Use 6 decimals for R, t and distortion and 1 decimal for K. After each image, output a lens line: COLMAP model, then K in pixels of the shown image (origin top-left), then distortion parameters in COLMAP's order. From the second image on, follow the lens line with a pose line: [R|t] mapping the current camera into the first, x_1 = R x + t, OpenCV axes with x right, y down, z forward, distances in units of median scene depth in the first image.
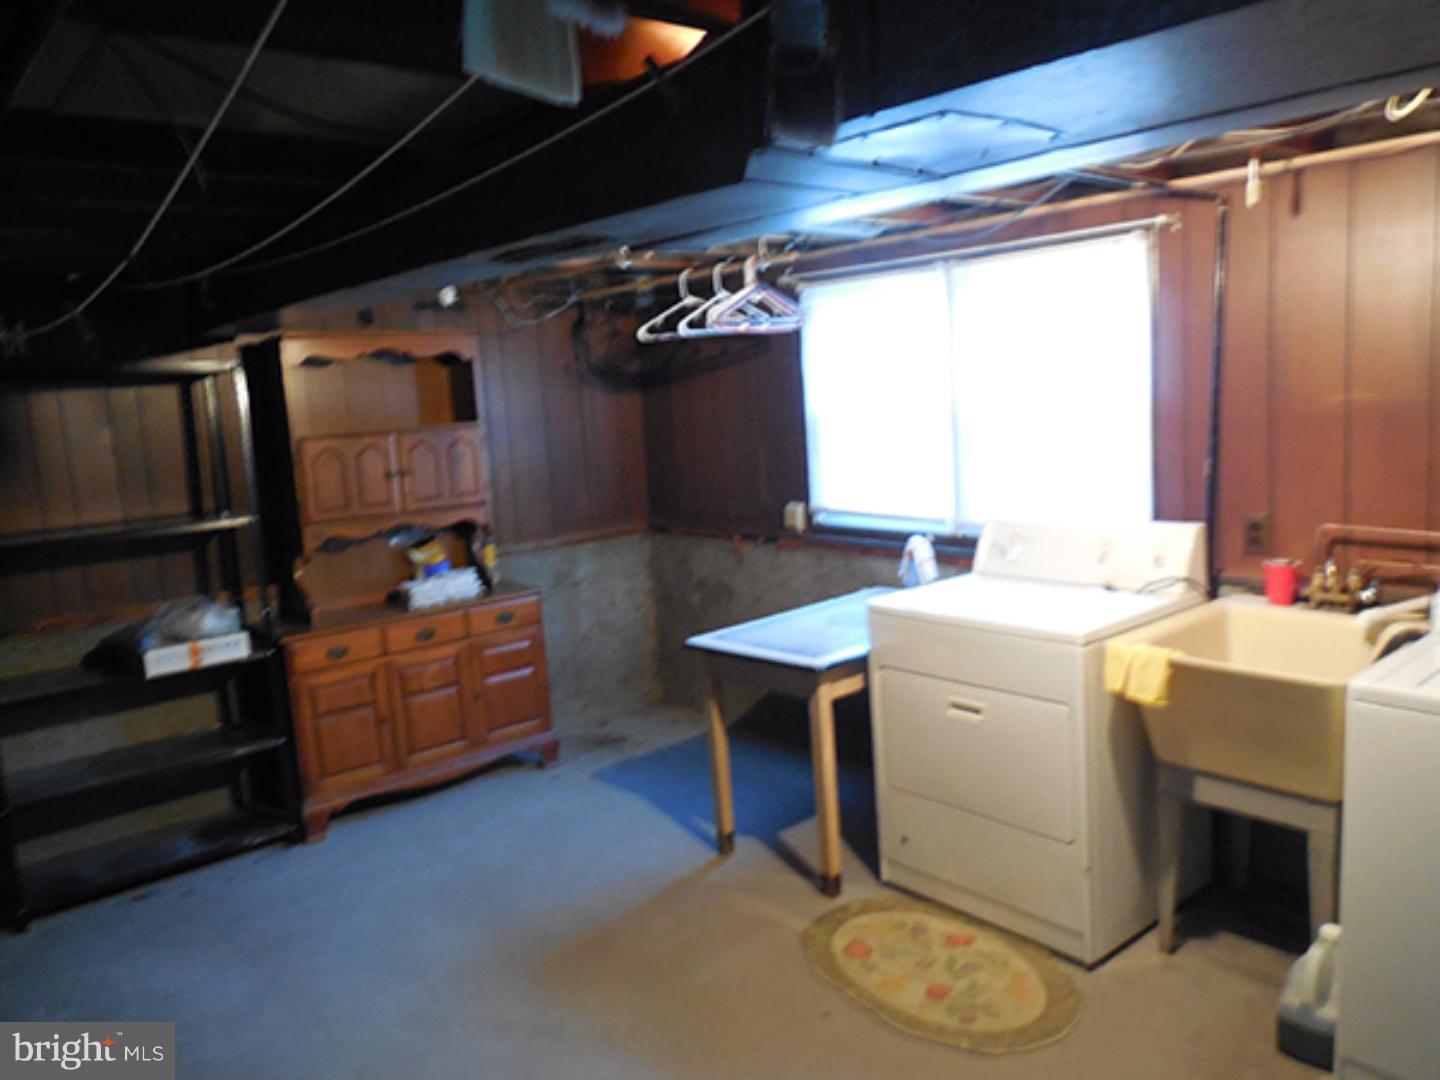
lens RADIAL K [[1080.0, 0, 720.0], [0, 1080.0, 540.0], [0, 0, 1]] dist [-0.008716, -0.000111]
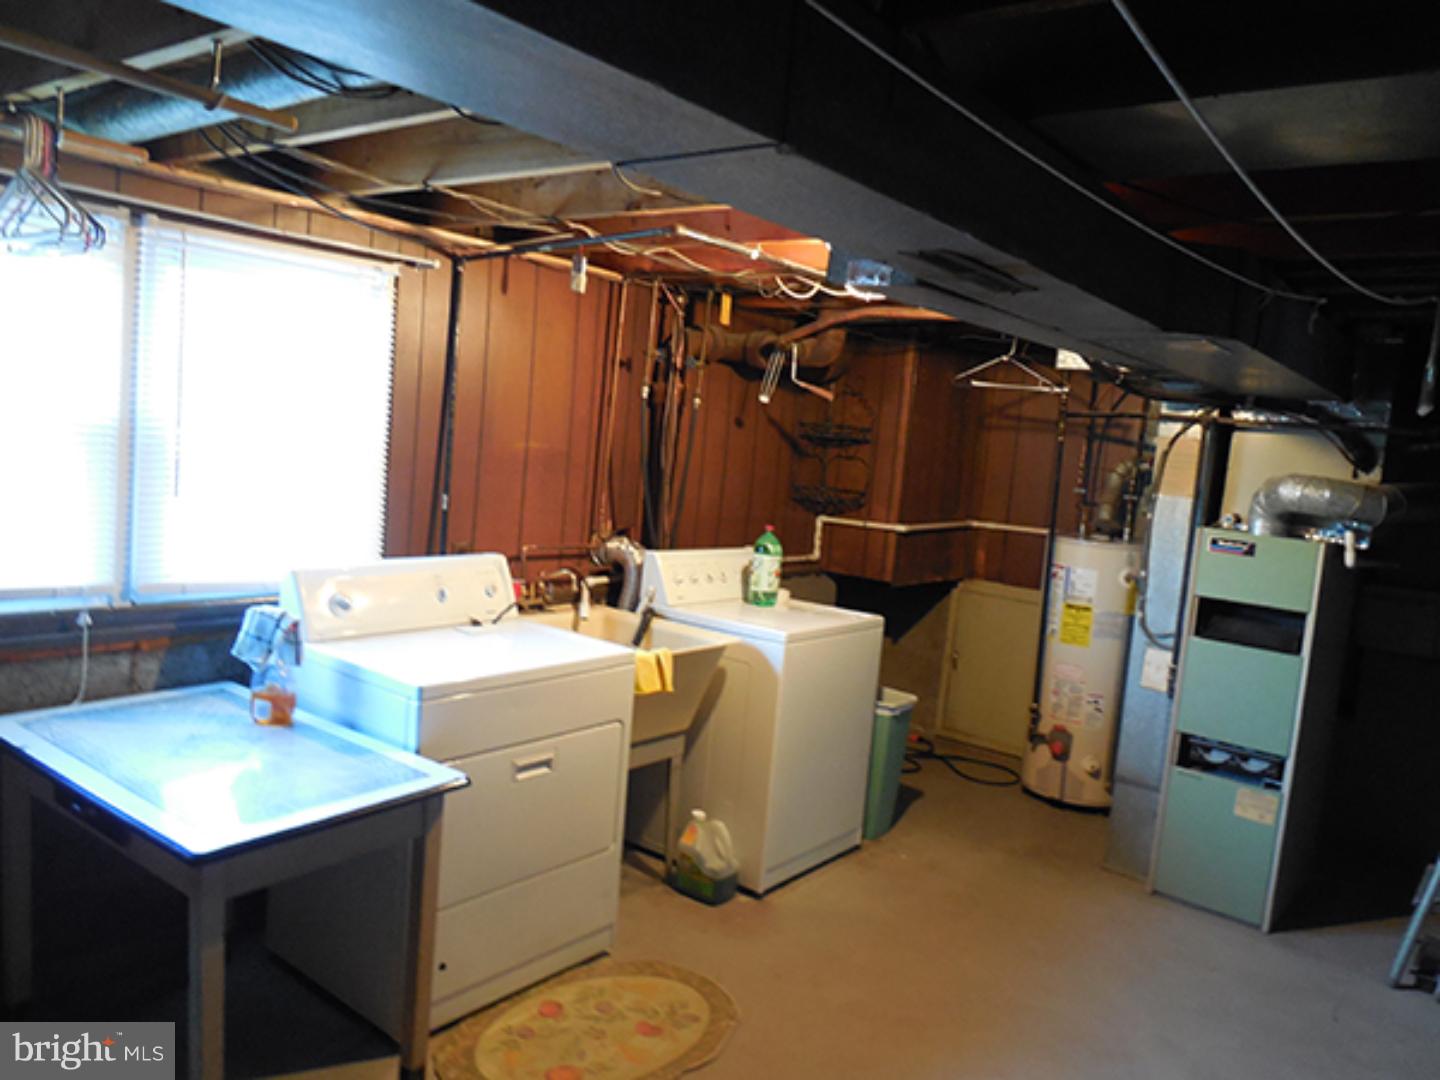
lens RADIAL K [[1080.0, 0, 720.0], [0, 1080.0, 540.0], [0, 0, 1]] dist [-0.008716, -0.000111]
pose [[-0.212980, -0.060047, 0.975210, -0.739351], [0.068431, 0.994742, 0.076195, -0.104351], [-0.974657, 0.082963, -0.207751, 1.066758]]
